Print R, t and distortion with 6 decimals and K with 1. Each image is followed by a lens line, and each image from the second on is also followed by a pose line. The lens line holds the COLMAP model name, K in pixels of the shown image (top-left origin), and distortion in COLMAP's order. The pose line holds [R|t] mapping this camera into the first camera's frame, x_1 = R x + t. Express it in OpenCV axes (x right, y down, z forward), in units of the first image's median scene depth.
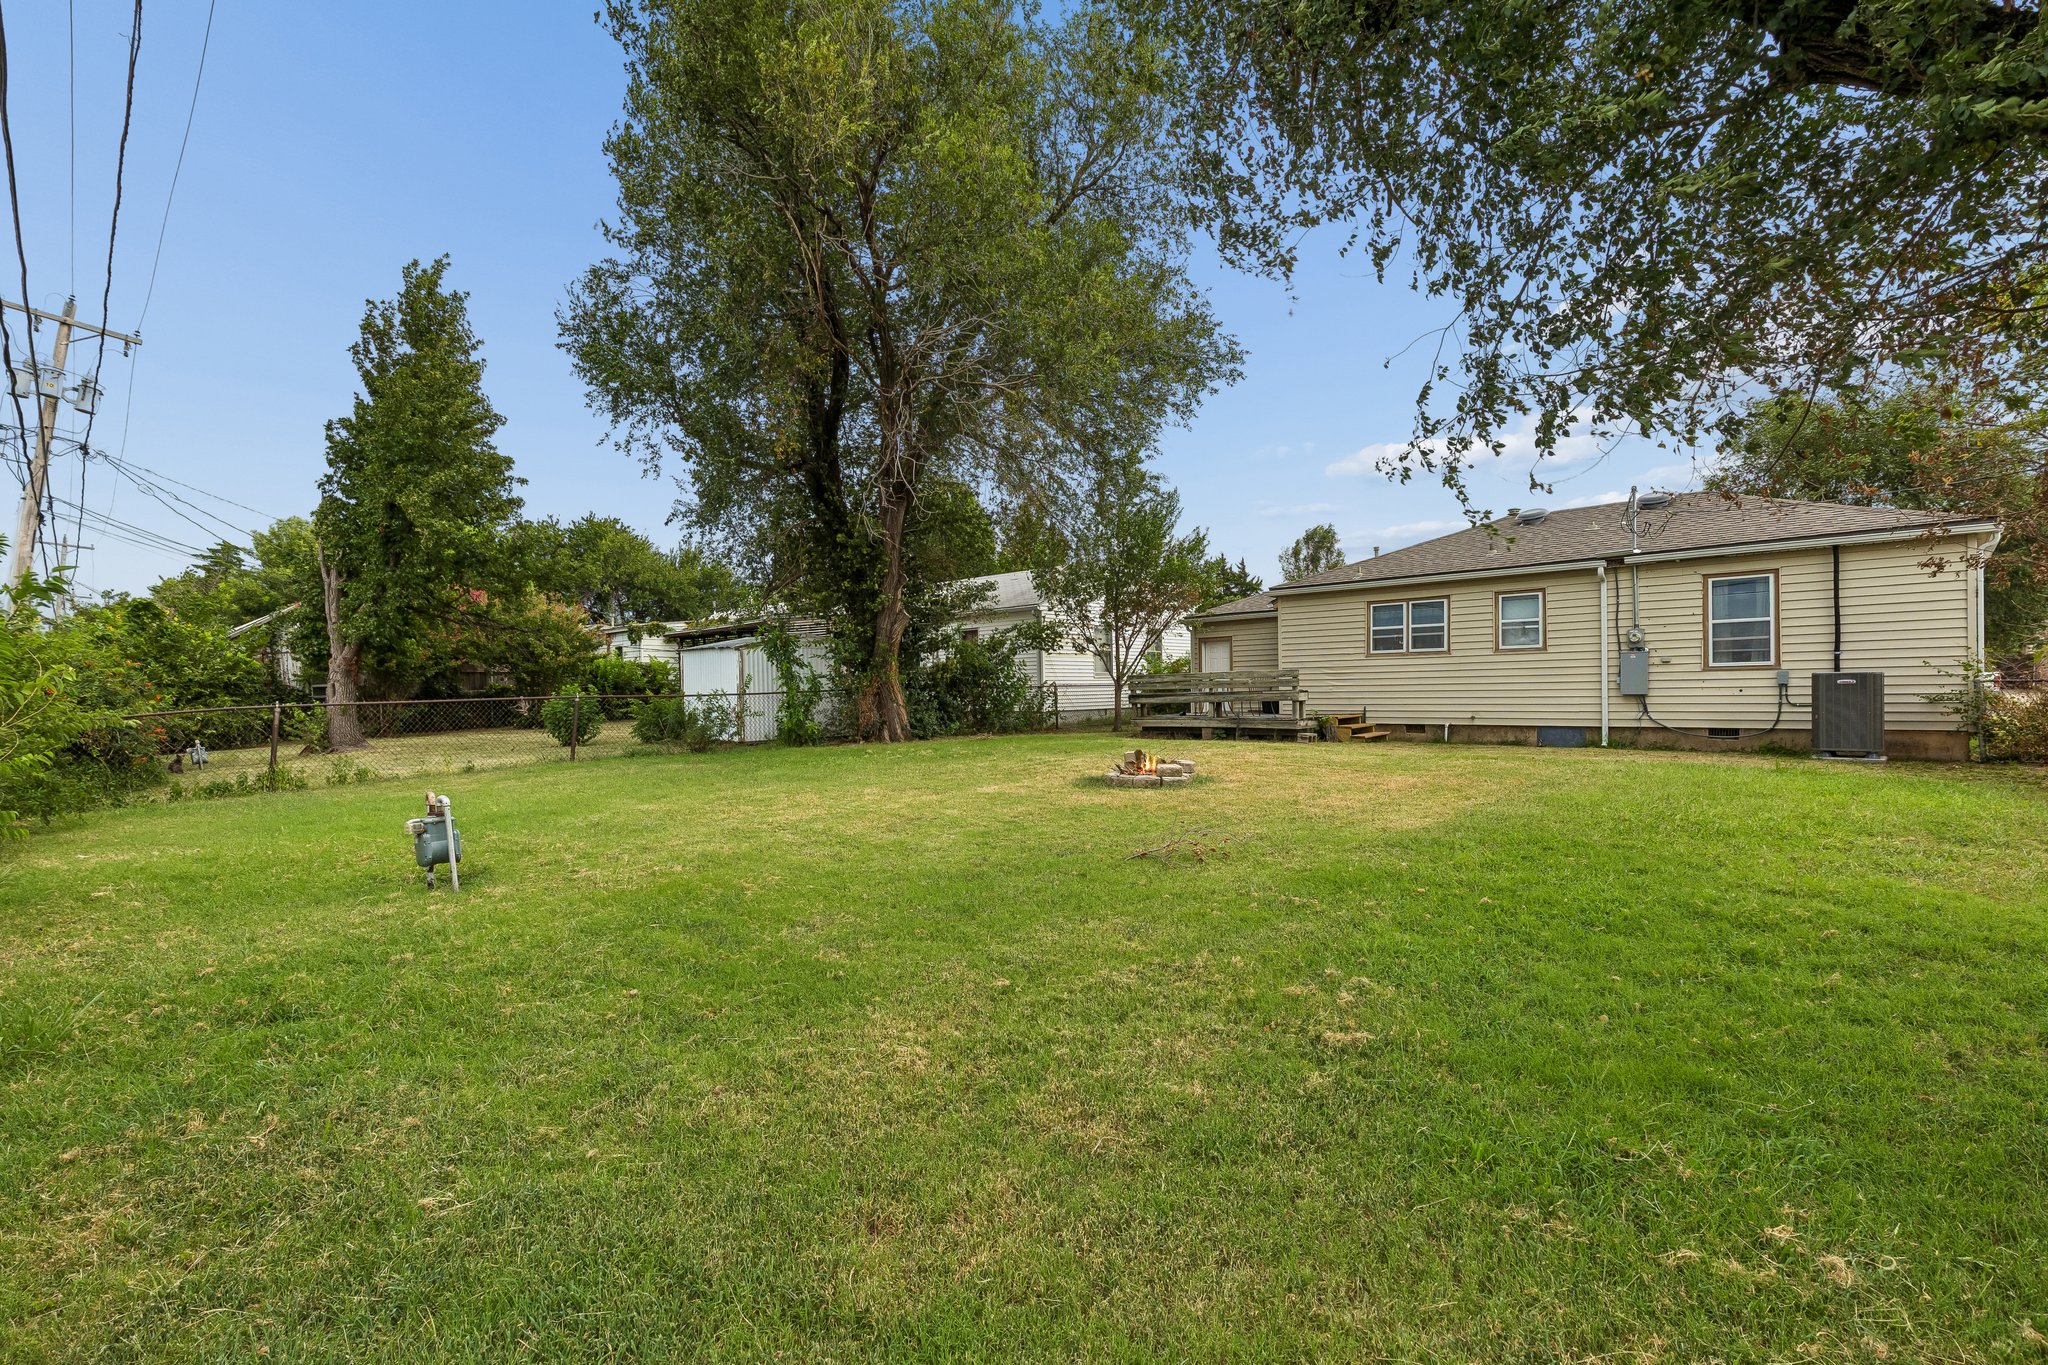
lens RADIAL K [[911.9, 0, 1021.2], [0, 911.9, 686.3], [0, 0, 1]] dist [0.001170, -0.000317]
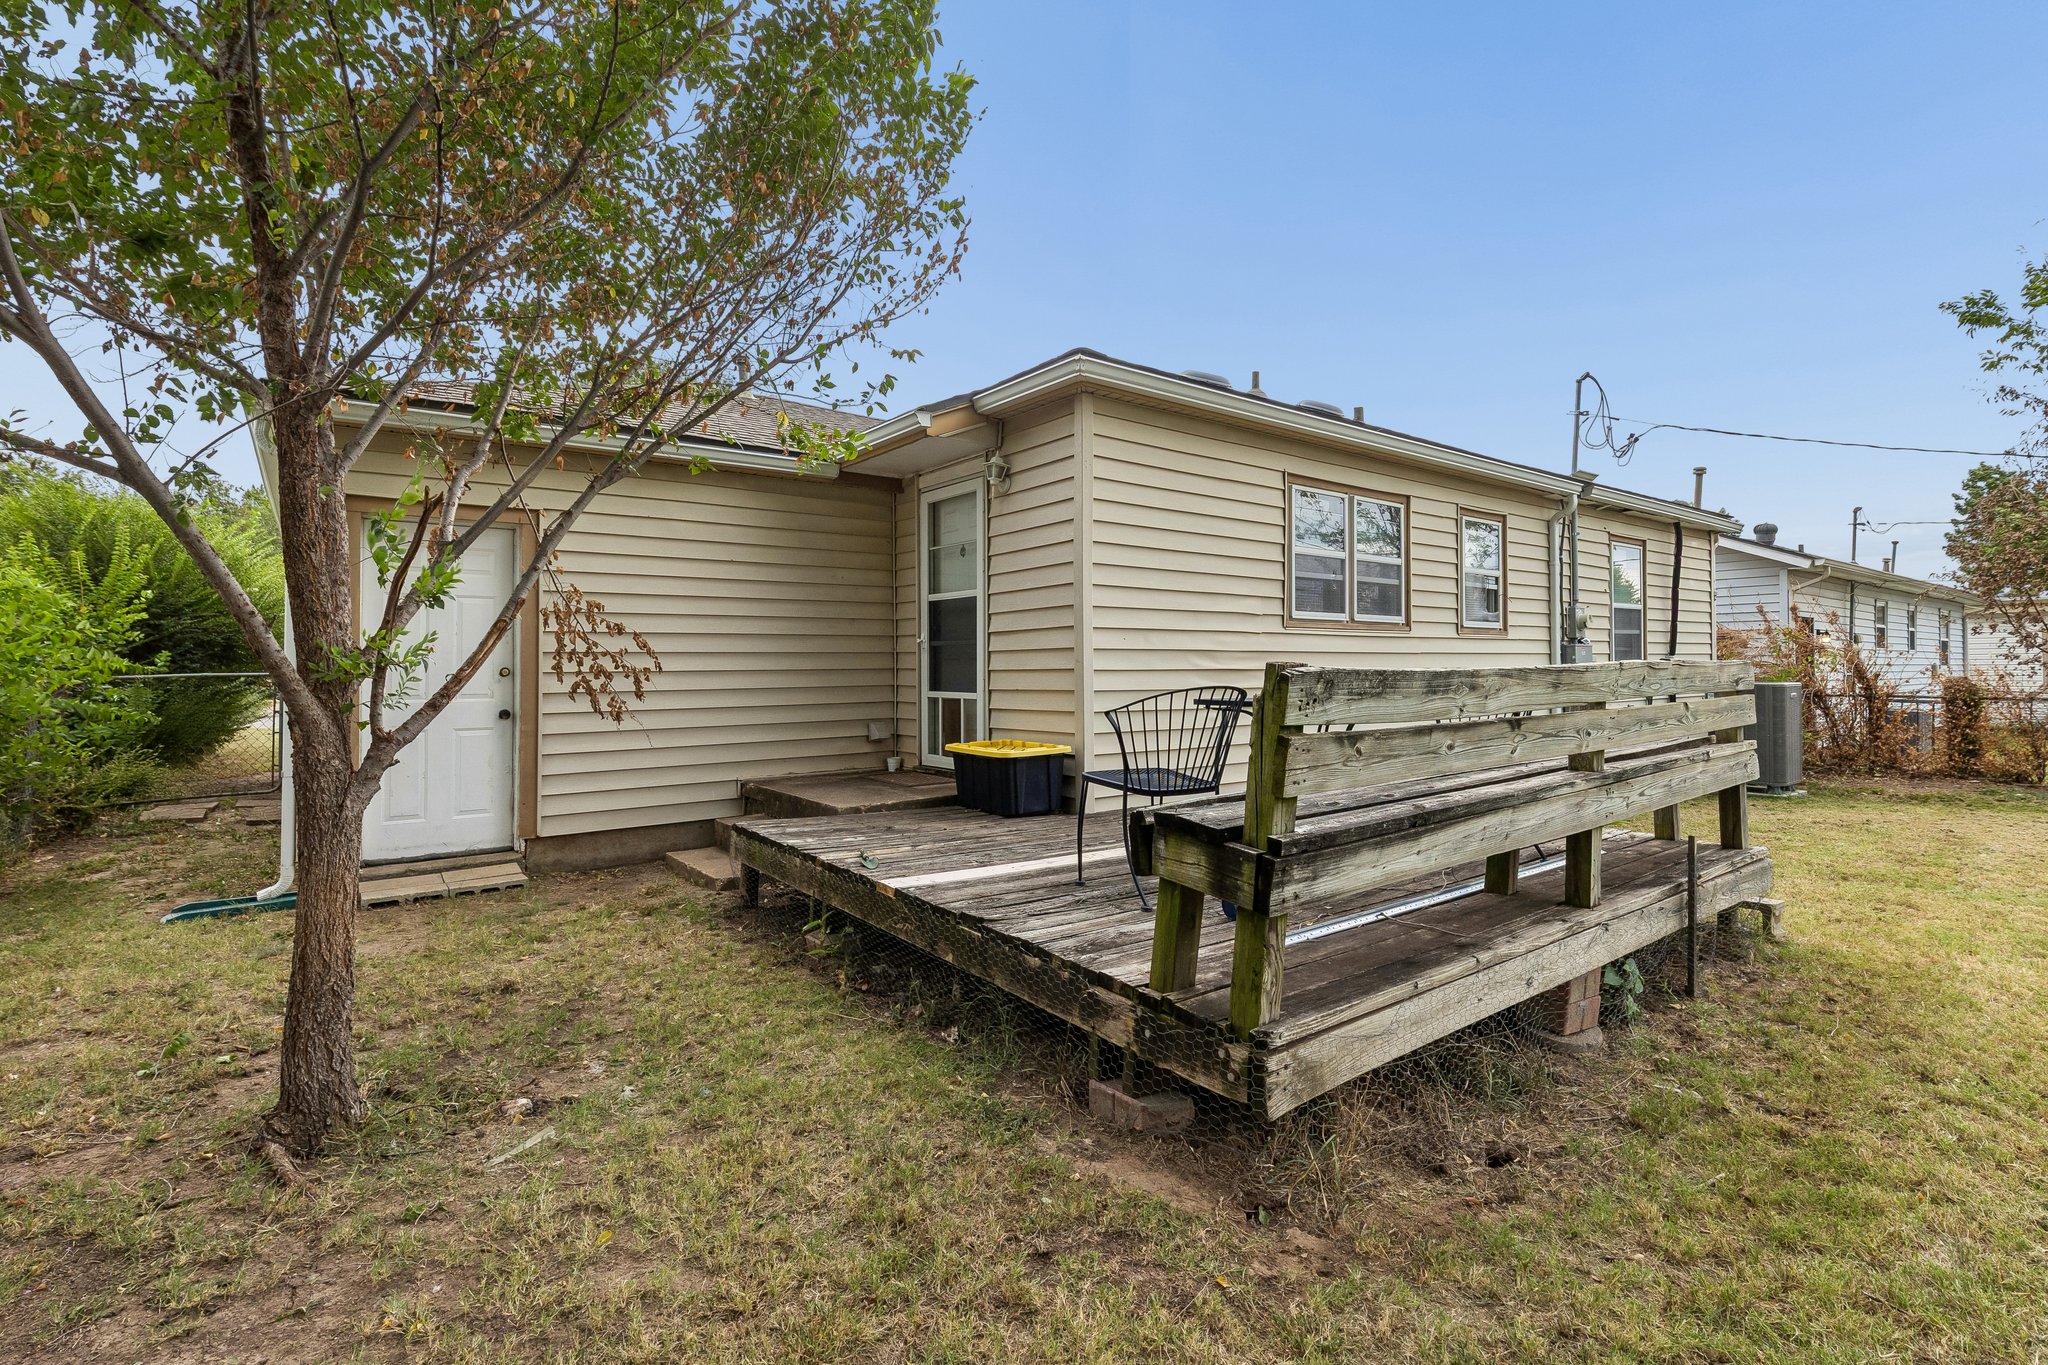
lens RADIAL K [[934.6, 0, 1020.1], [0, 934.6, 661.5], [0, 0, 1]] dist [0.002386, -0.000129]
pose [[0.158727, 0.021263, 0.987094, -0.000986], [-0.000418, 0.999769, -0.021469, -0.012778], [-0.987322, 0.002996, 0.158699, 1.259786]]
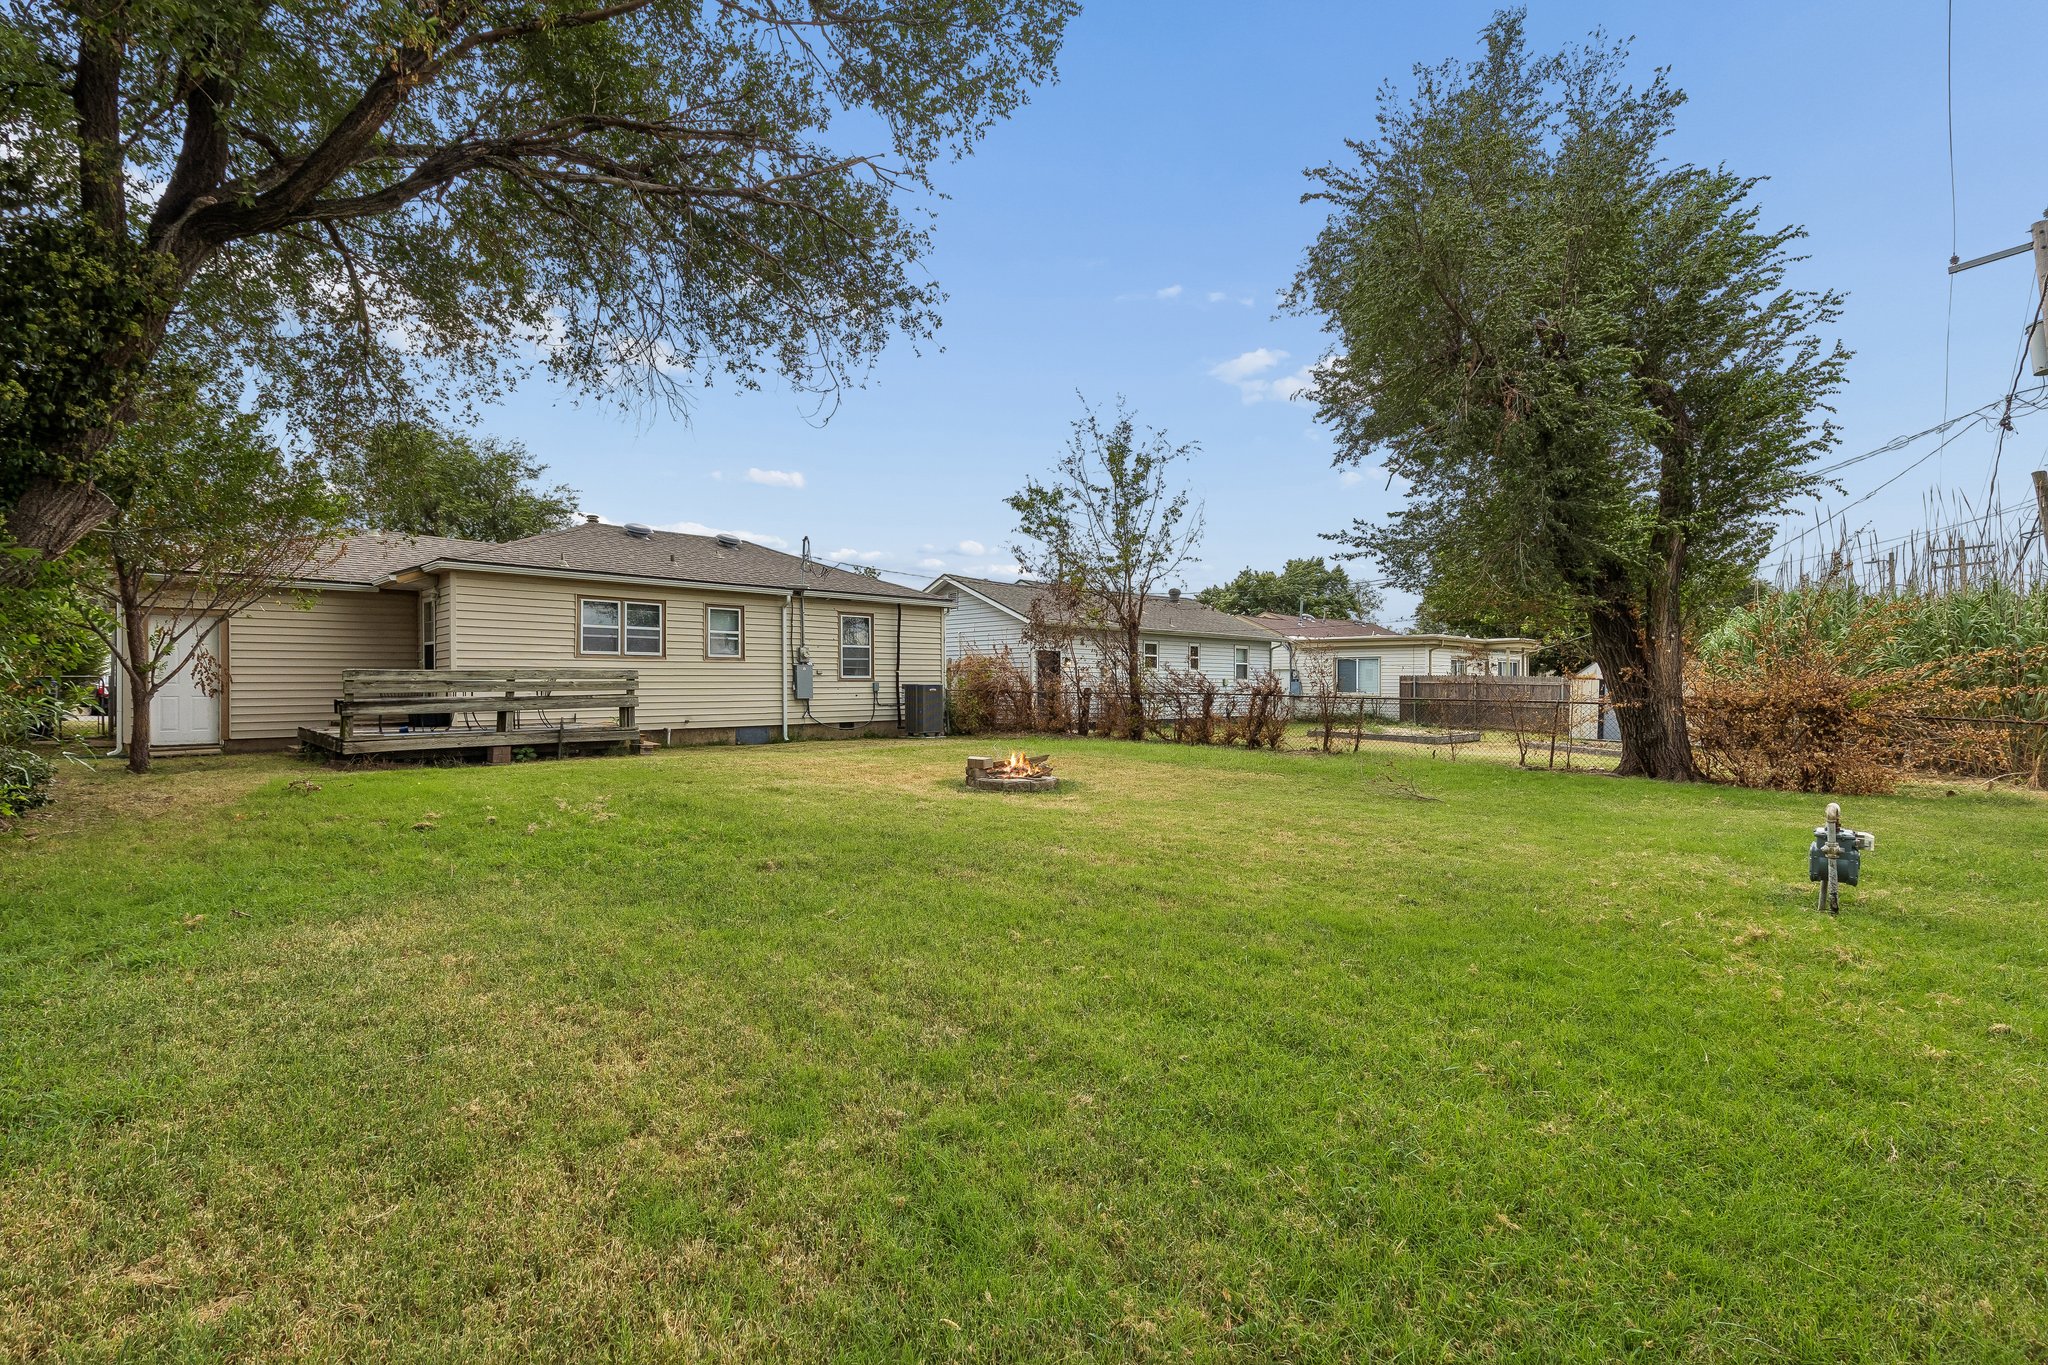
lens RADIAL K [[911.9, 0, 1021.2], [0, 911.9, 686.3], [0, 0, 1]] dist [0.001170, -0.000317]
pose [[0.007435, 0.014184, 0.999872, -0.598213], [0.000382, 0.999899, -0.014187, 0.009964], [-0.999972, 0.000487, 0.007428, 0.680861]]
